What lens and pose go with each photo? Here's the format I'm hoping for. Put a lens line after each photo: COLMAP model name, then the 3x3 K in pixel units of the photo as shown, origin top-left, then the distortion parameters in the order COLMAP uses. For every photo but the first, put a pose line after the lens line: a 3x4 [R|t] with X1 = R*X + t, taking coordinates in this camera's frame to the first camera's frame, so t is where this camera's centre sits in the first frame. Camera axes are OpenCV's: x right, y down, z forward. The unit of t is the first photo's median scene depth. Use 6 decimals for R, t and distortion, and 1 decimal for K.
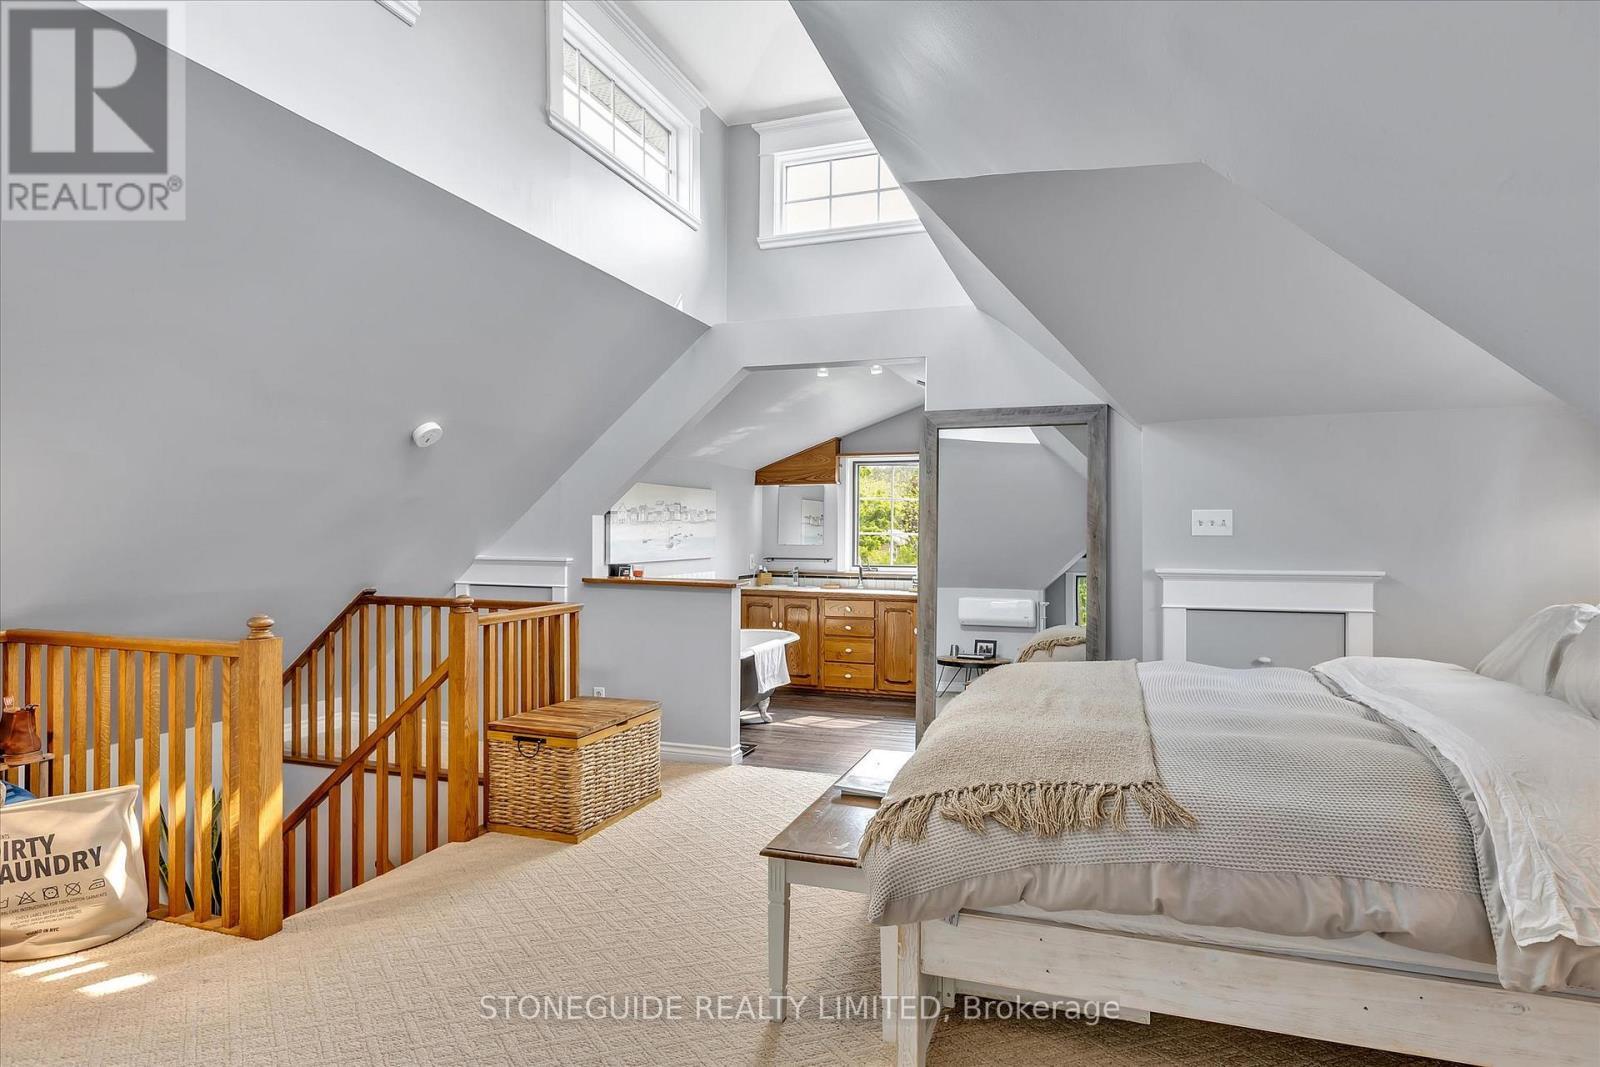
lens RADIAL K [[899.1, 0, 795.6], [0, 899.1, 517.1], [0, 0, 1]] dist [-0.000511, -0.000028]
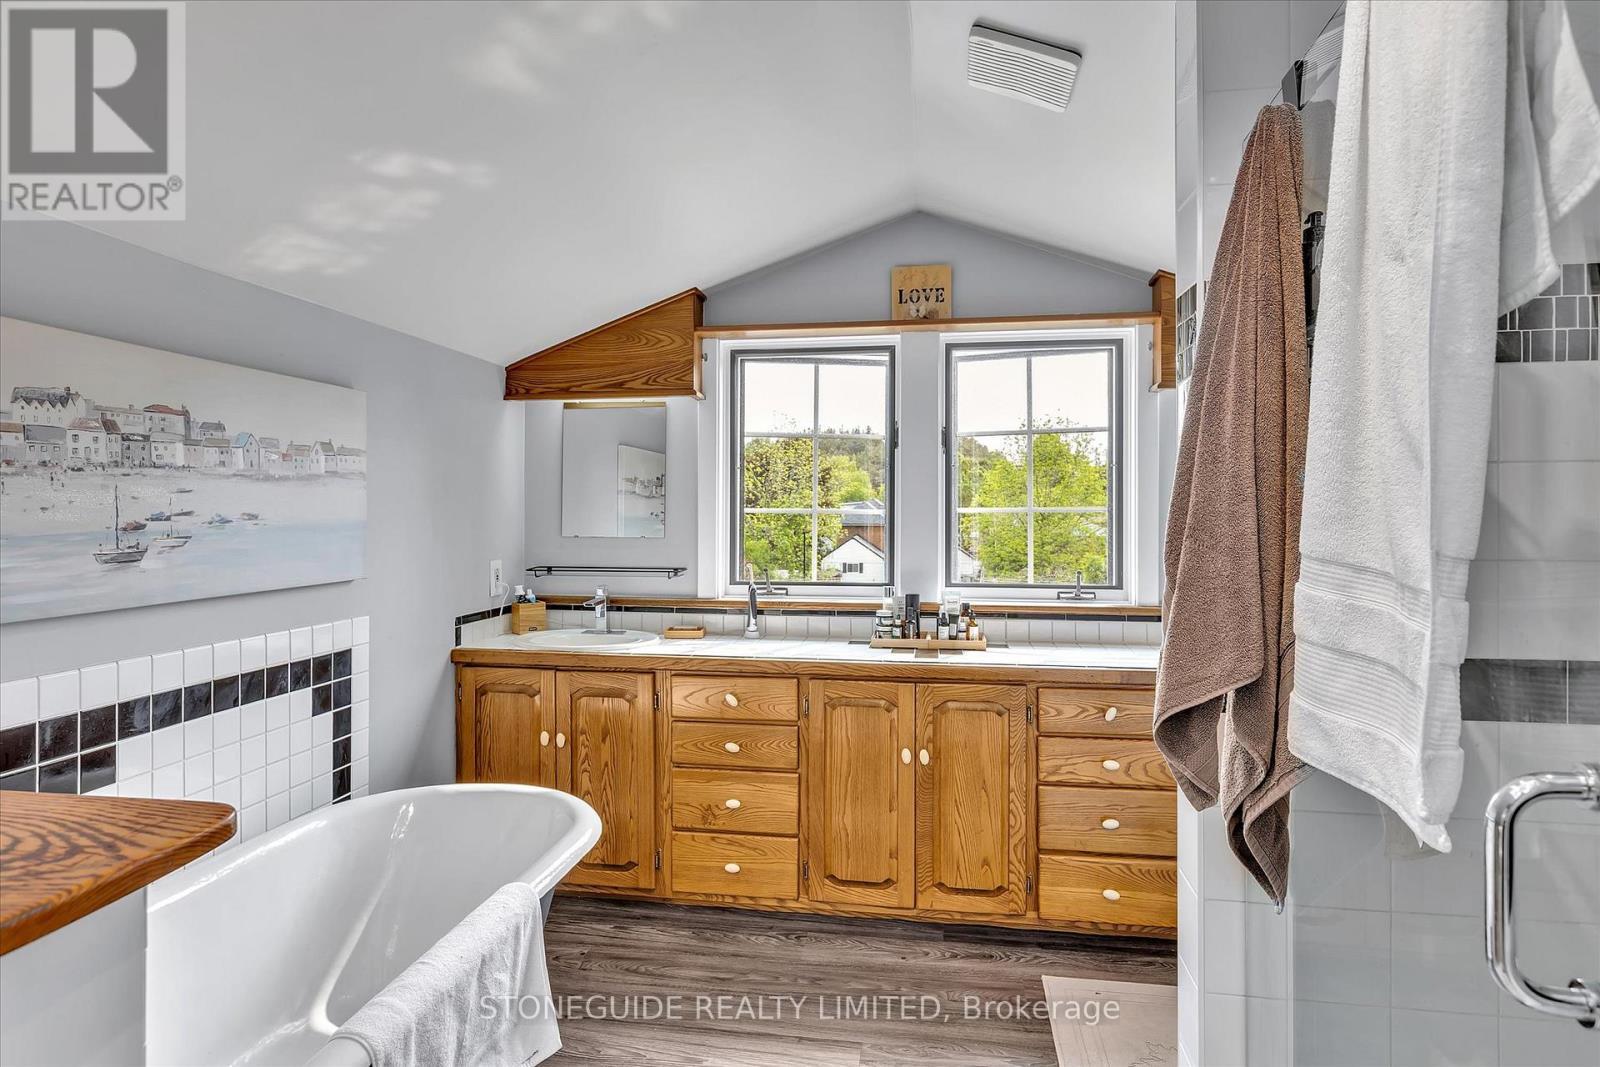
lens RADIAL K [[899.1, 0, 795.6], [0, 899.1, 517.1], [0, 0, 1]] dist [-0.000511, -0.000028]
pose [[0.982052, -0.005697, 0.188526, 0.010729], [0.000933, 0.999678, 0.025347, 0.010461], [-0.188610, -0.024716, 0.981741, 0.564297]]
